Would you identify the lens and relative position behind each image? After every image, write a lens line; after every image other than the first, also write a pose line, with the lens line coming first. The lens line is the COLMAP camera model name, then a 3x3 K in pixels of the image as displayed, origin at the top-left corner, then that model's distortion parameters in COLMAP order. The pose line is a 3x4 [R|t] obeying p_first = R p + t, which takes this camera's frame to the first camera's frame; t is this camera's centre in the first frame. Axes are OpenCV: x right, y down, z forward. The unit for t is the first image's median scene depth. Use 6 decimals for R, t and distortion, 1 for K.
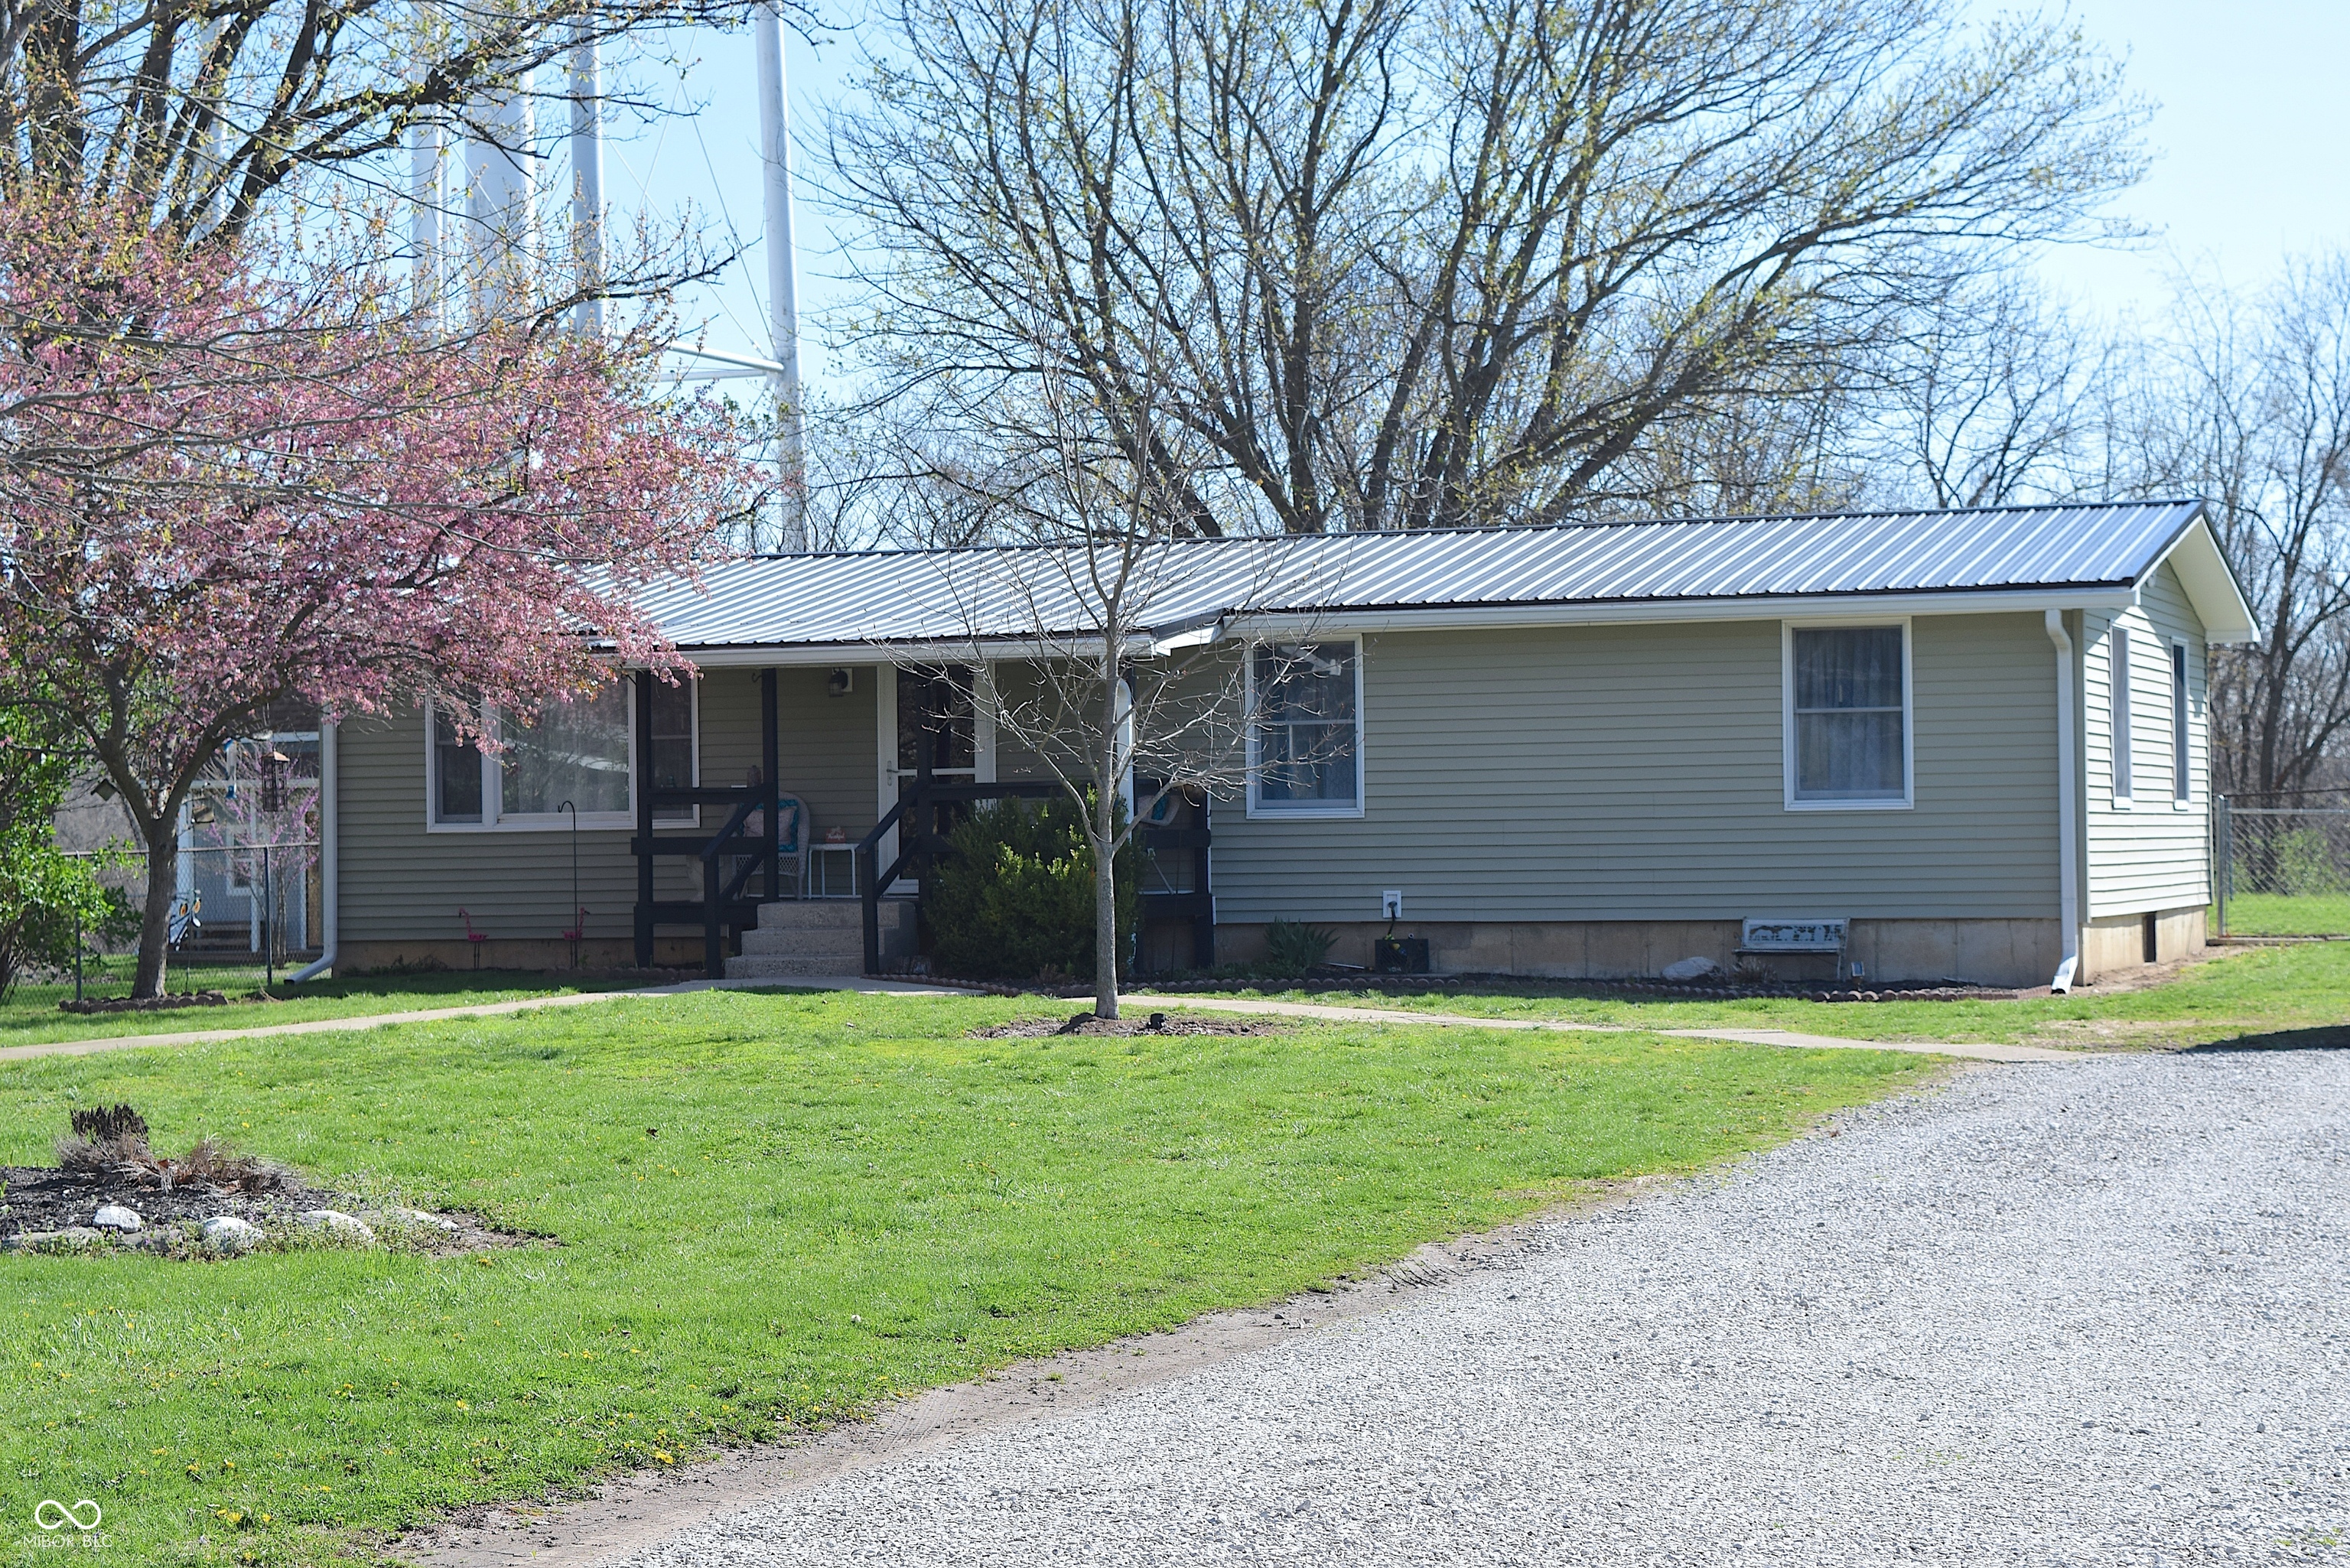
lens RADIAL K [[5092.5, 0, 1061.9], [0, 5092.5, 723.8], [0, 0, 1]] dist [0.044297, 0.000000]
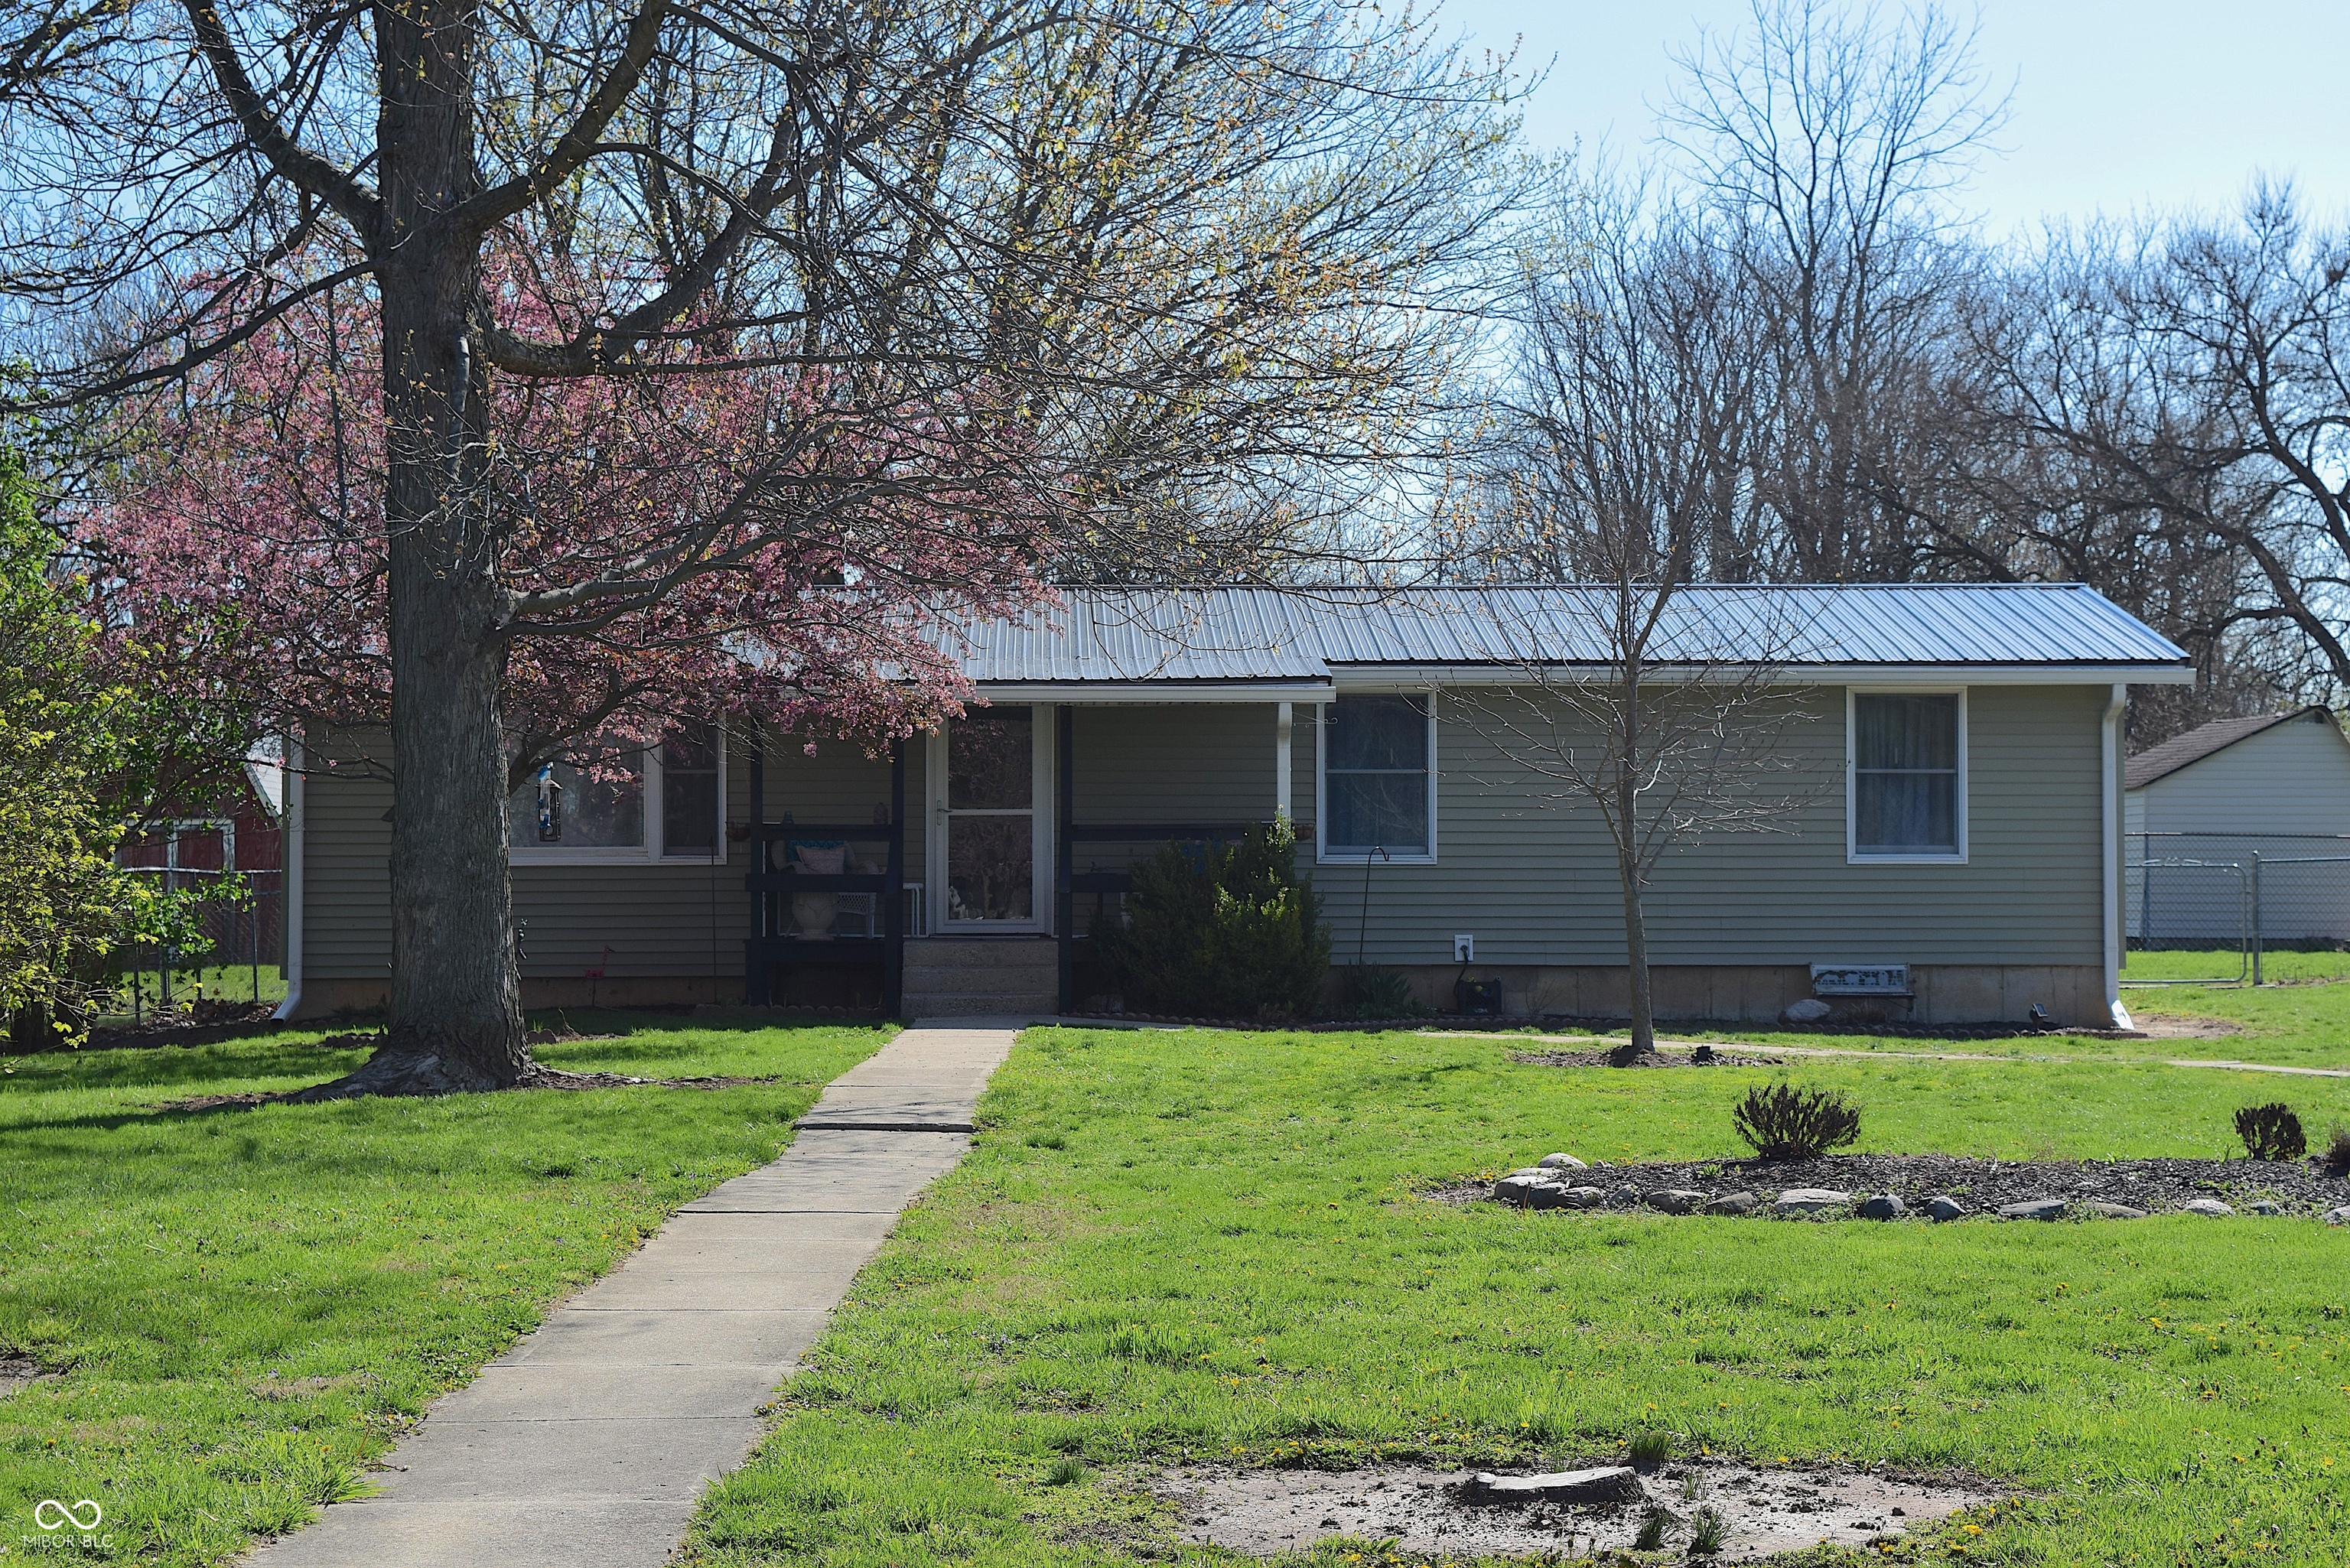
lens RADIAL K [[5092.5, 0, 1188.1], [0, 5092.5, 777.6], [0, 0, 1]] dist [0.044297, 0.000000]
pose [[0.918914, 0.021269, 0.393883, -0.409315], [-0.021362, 0.999763, -0.004149, 0.006386], [-0.393878, -0.004601, 0.919151, 0.069110]]
